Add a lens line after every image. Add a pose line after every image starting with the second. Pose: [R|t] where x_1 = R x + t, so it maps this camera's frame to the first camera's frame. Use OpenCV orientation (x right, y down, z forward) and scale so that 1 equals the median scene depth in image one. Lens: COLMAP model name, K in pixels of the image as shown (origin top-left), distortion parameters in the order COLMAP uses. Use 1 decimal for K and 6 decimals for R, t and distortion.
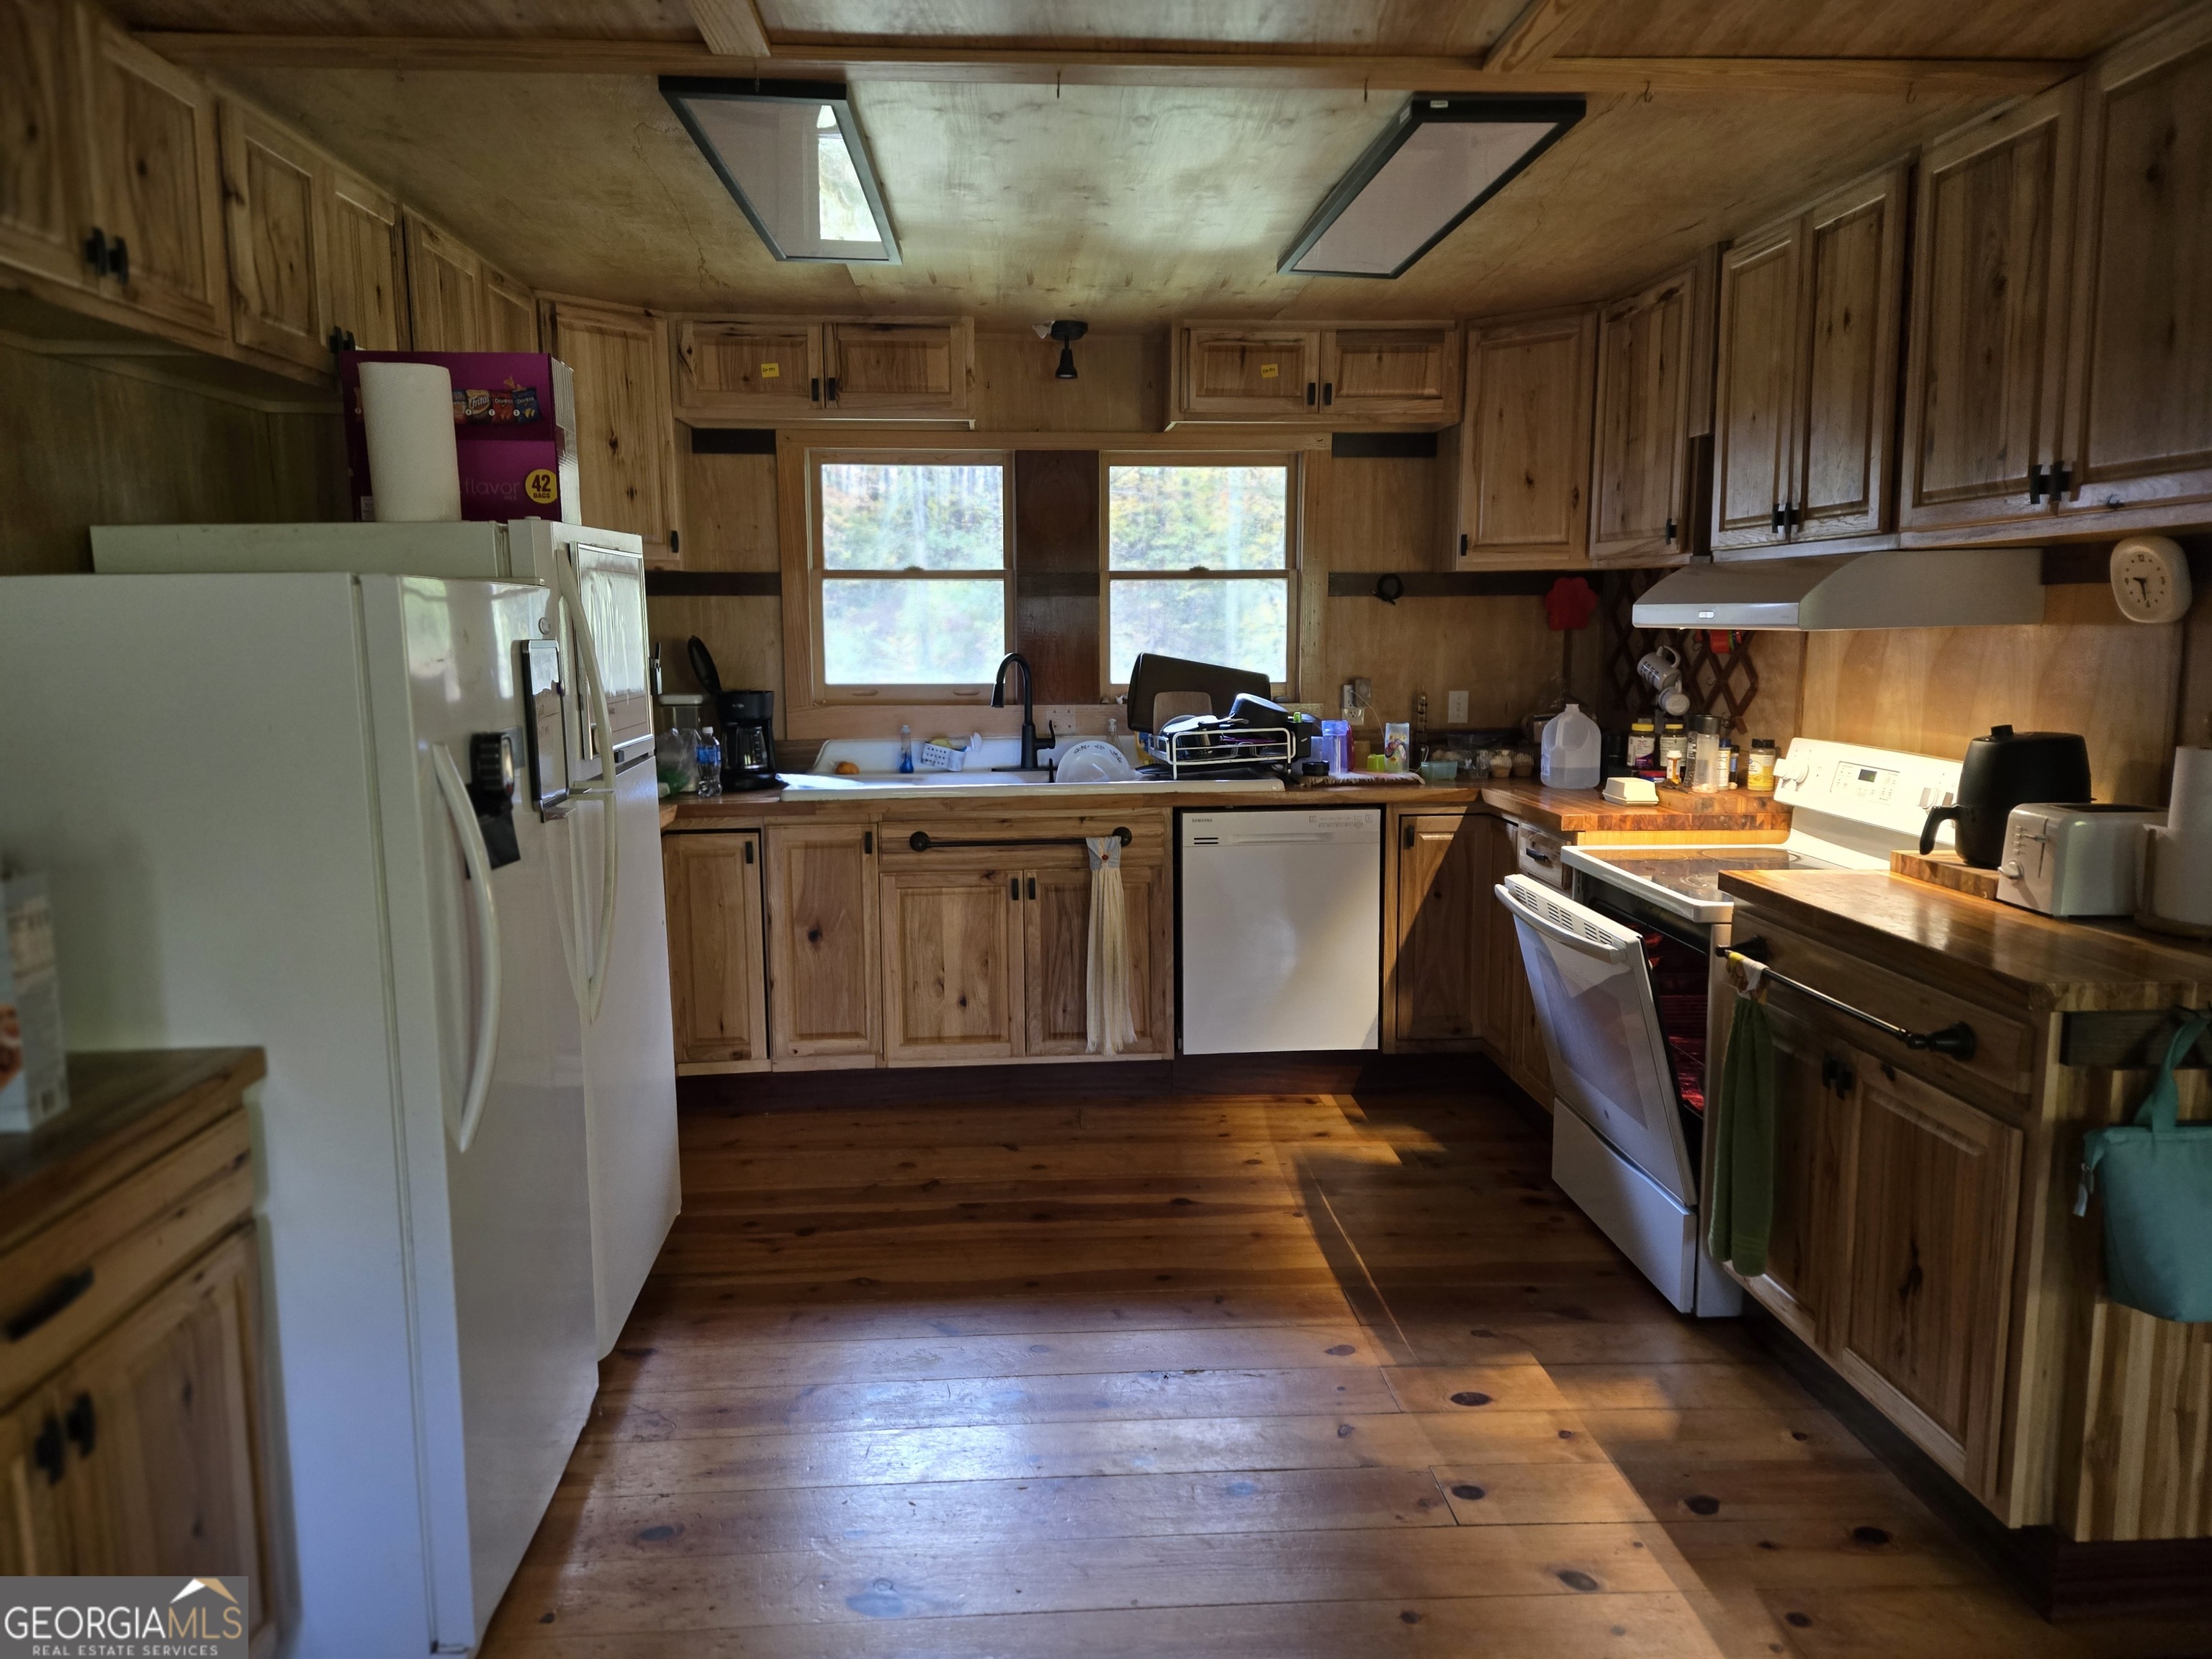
lens RADIAL K [[1469.3, 0, 1082.6], [0, 1469.3, 806.8], [0, 0, 1]] dist [0.078627, -0.066571]
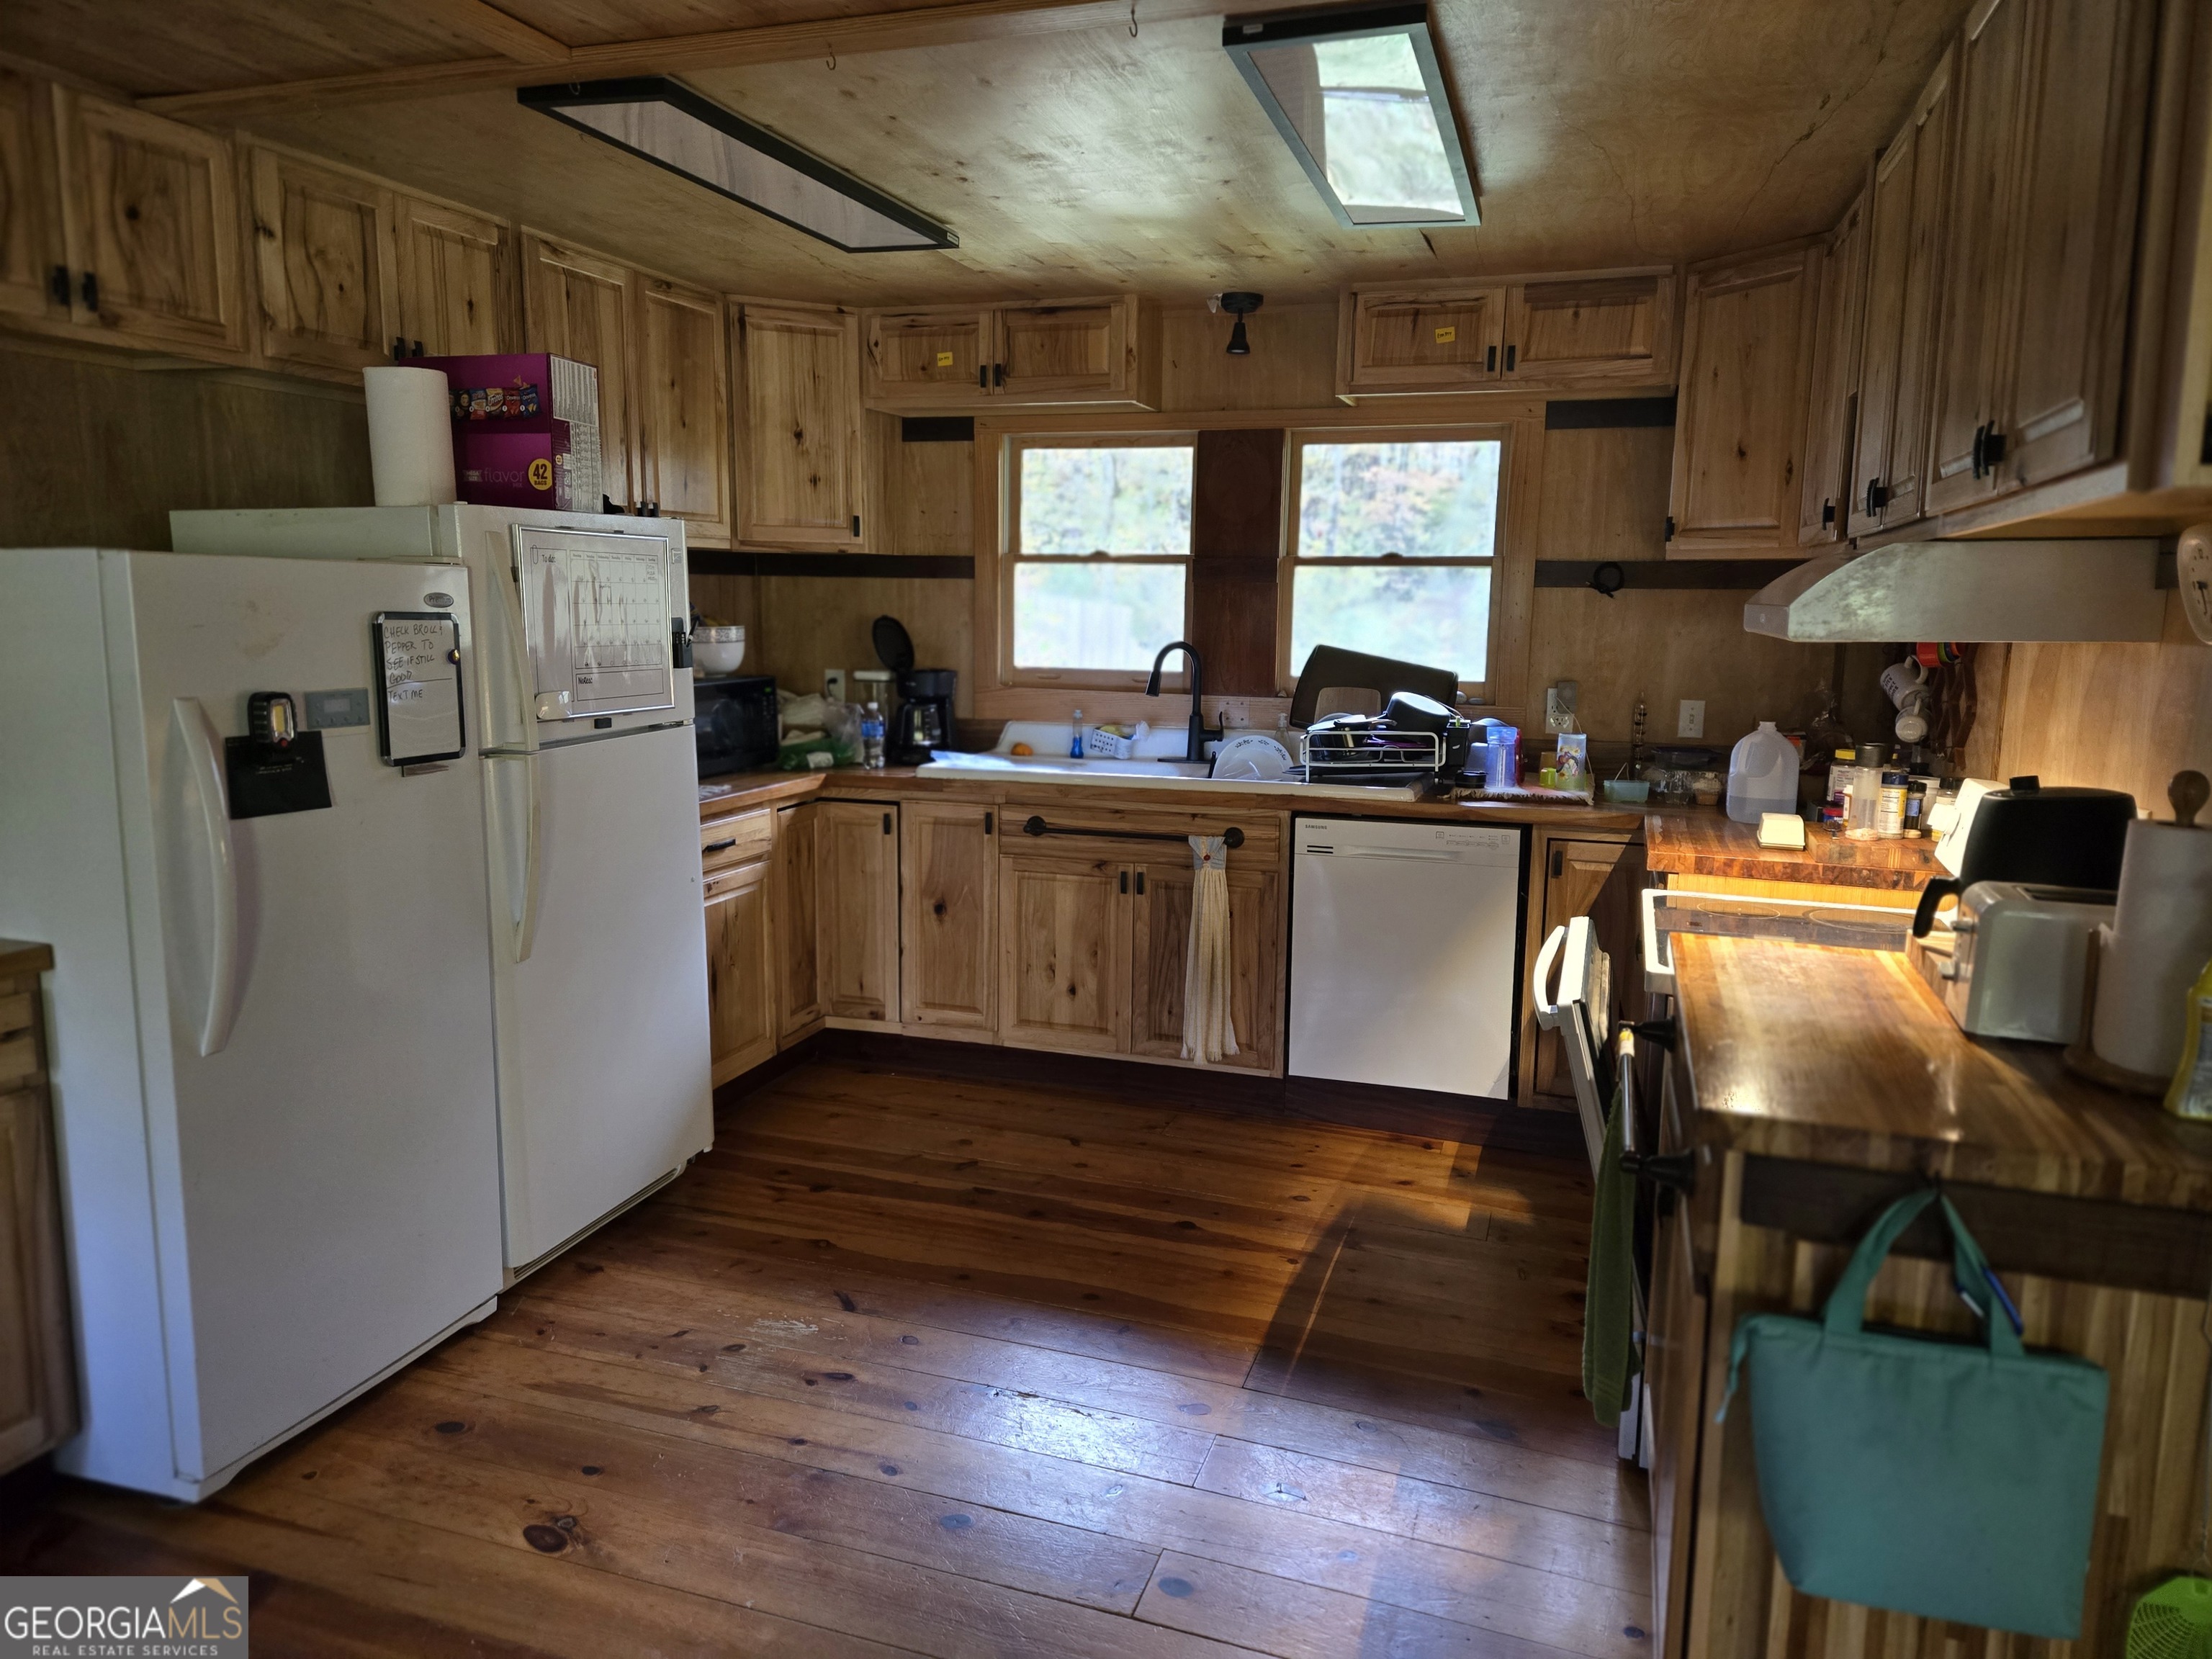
lens RADIAL K [[1469.3, 0, 1103.3], [0, 1469.3, 812.2], [0, 0, 1]] dist [0.078627, -0.066571]
pose [[0.925499, 0.073856, -0.371479, 0.345654], [-0.068598, 0.997269, 0.027369, -0.018544], [0.372485, 0.000153, 0.928038, 0.100139]]
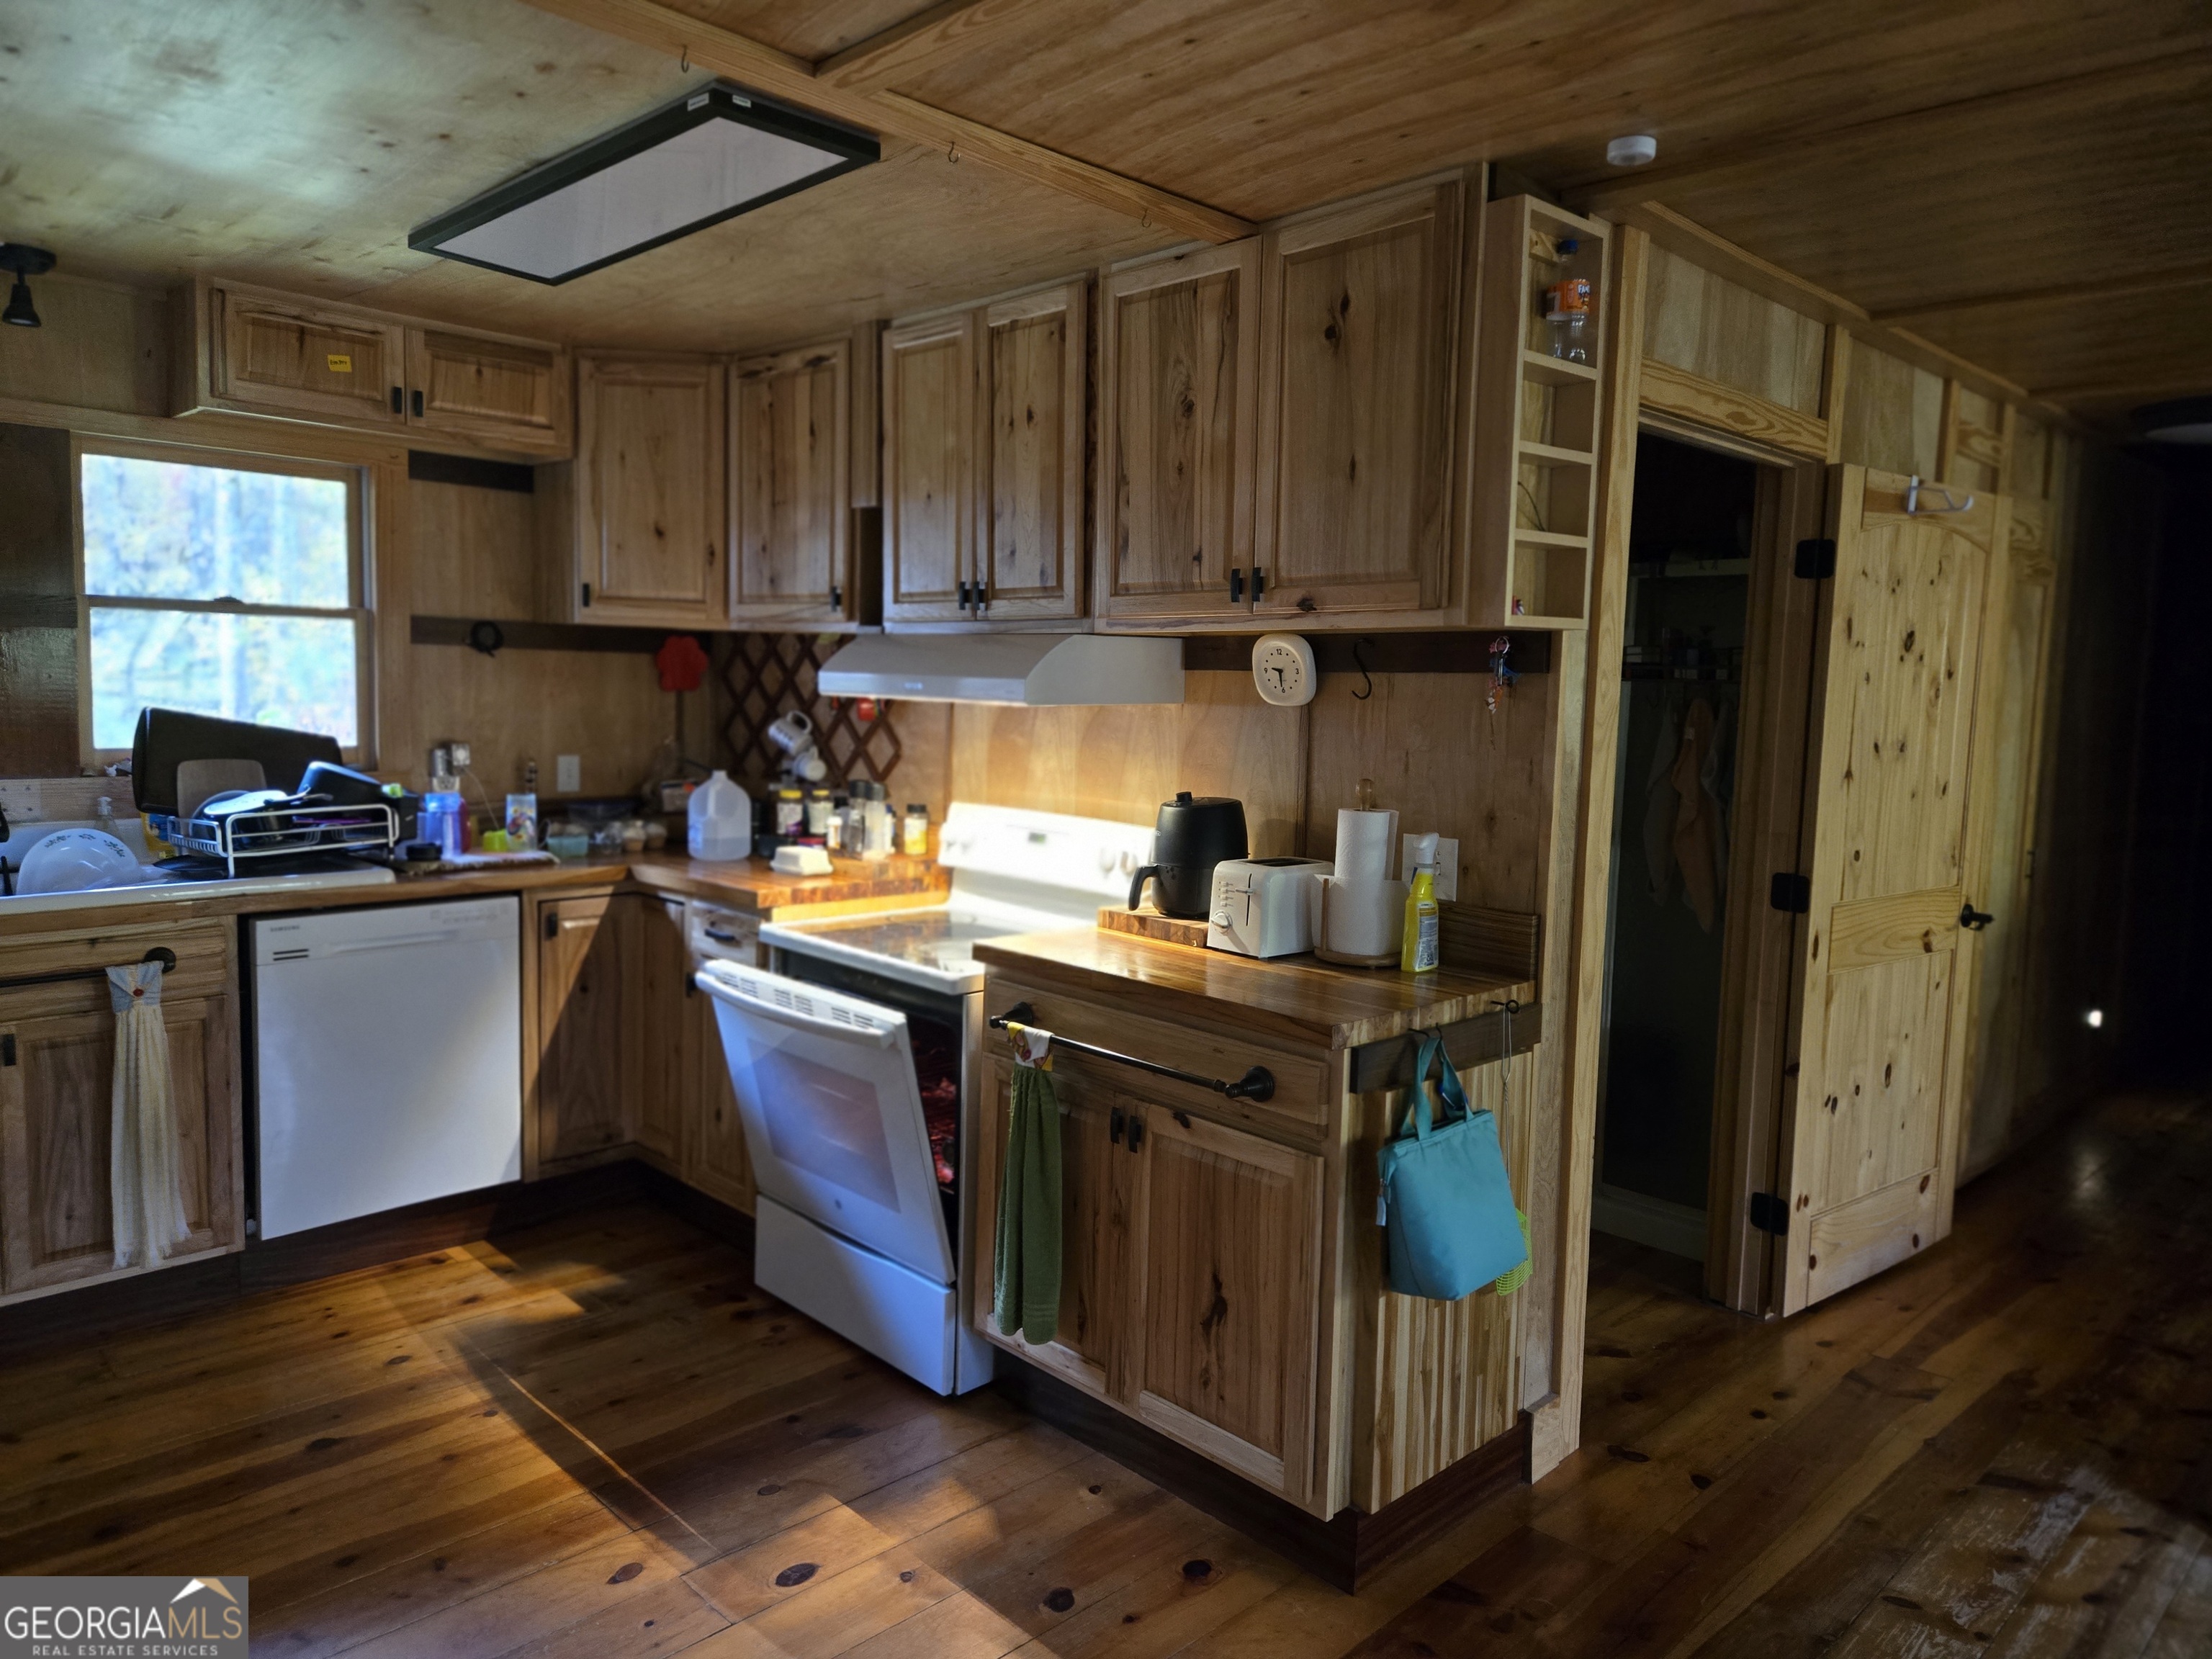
lens RADIAL K [[1469.3, 0, 1096.2], [0, 1469.3, 802.1], [0, 0, 1]] dist [0.078627, -0.066571]
pose [[0.751825, -0.029445, 0.658705, -0.128445], [0.054364, 0.998369, -0.017421, -0.022918], [-0.657118, 0.048907, 0.752200, 0.151053]]
